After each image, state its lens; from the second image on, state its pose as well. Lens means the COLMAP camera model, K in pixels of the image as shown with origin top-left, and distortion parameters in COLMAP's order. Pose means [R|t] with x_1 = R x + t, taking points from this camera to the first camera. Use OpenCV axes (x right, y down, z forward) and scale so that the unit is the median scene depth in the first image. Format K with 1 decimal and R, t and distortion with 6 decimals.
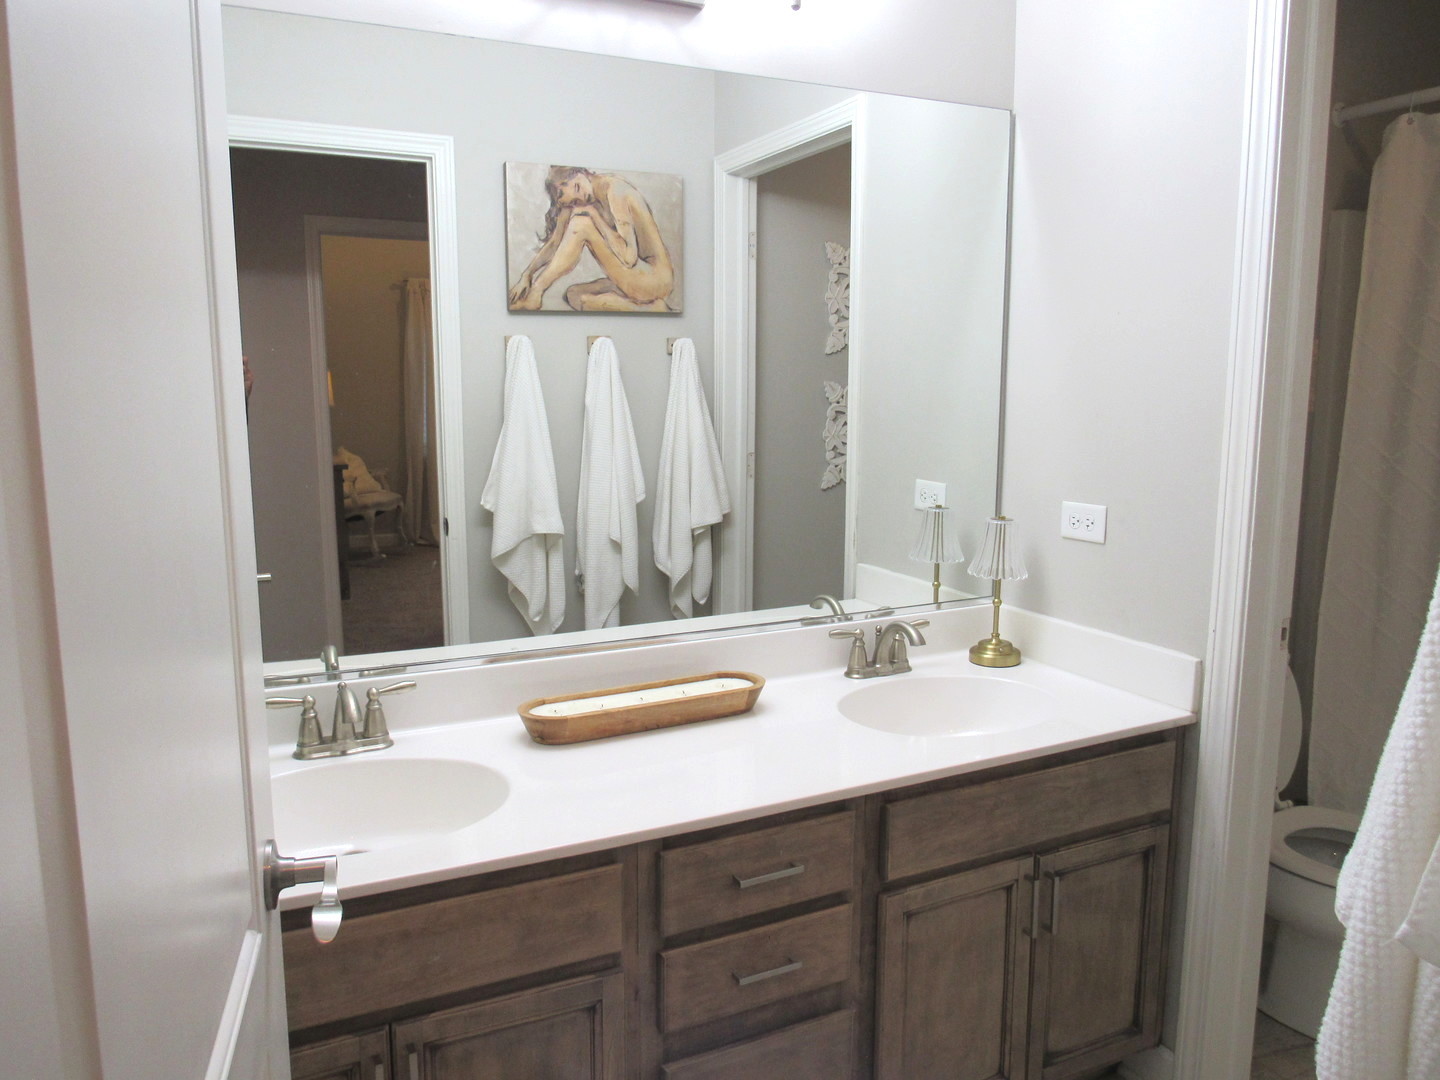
lens RADIAL K [[1023.1, 0, 712.6], [0, 1023.1, 539.1], [0, 0, 1]] dist [-0.033354, 0.005614]
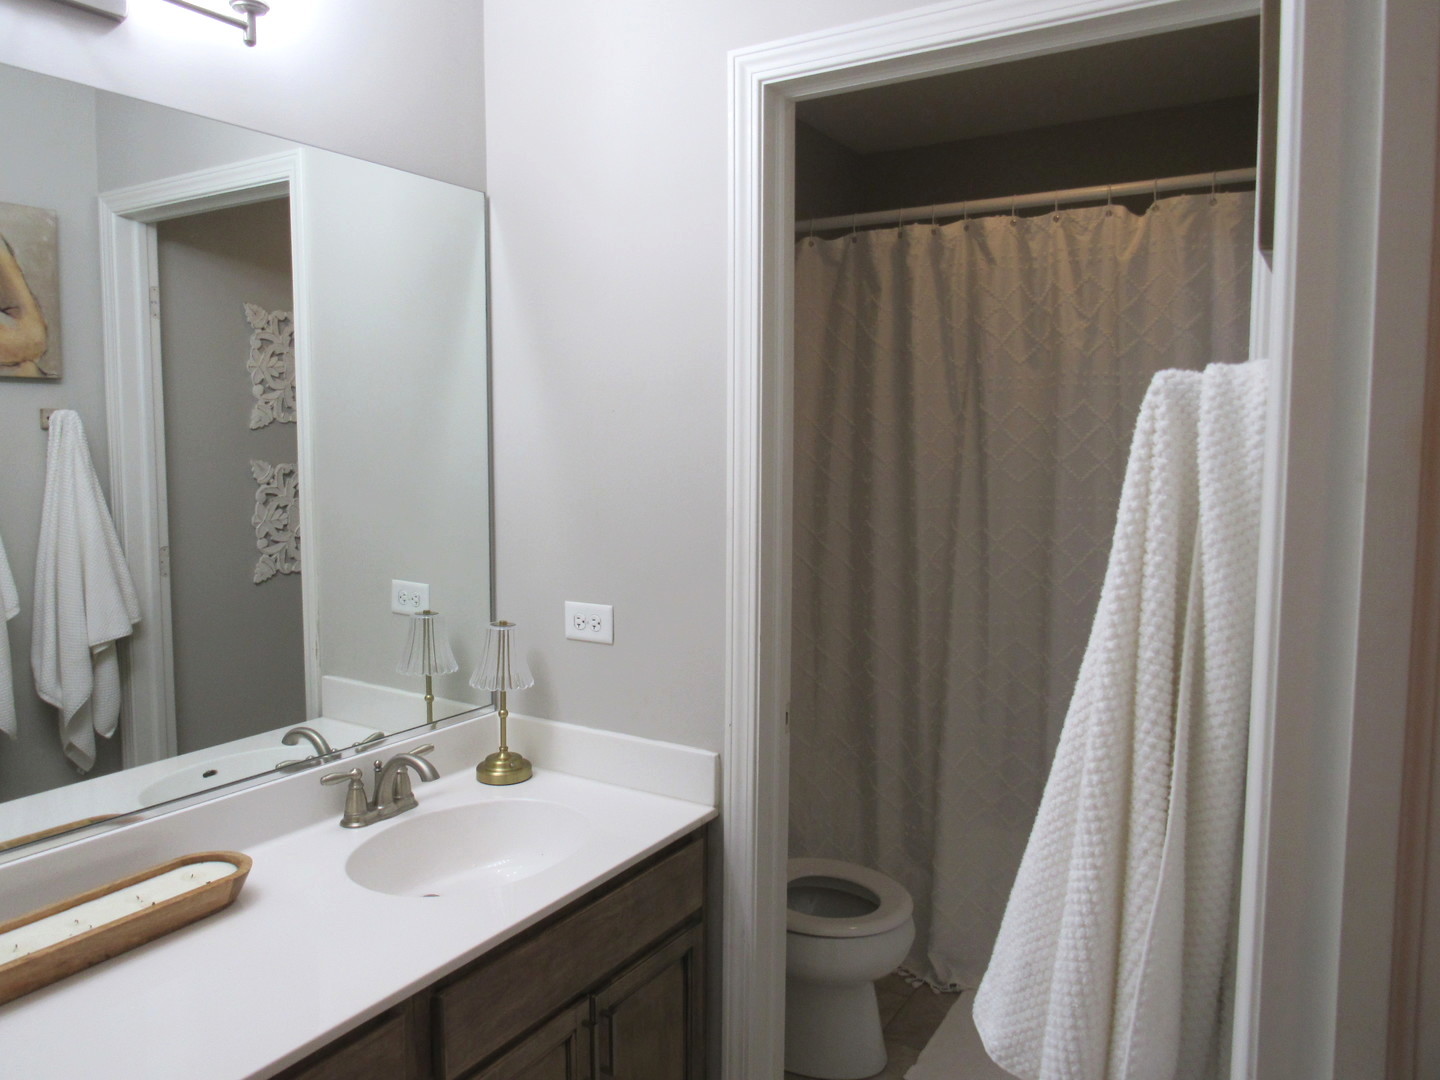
lens RADIAL K [[1023.1, 0, 722.8], [0, 1023.1, 541.5], [0, 0, 1]] dist [-0.033354, 0.005614]
pose [[0.839053, -0.045144, 0.542173, -0.050861], [0.074900, 0.996647, -0.032928, -0.049561], [-0.538869, 0.068237, 0.839621, 0.103721]]
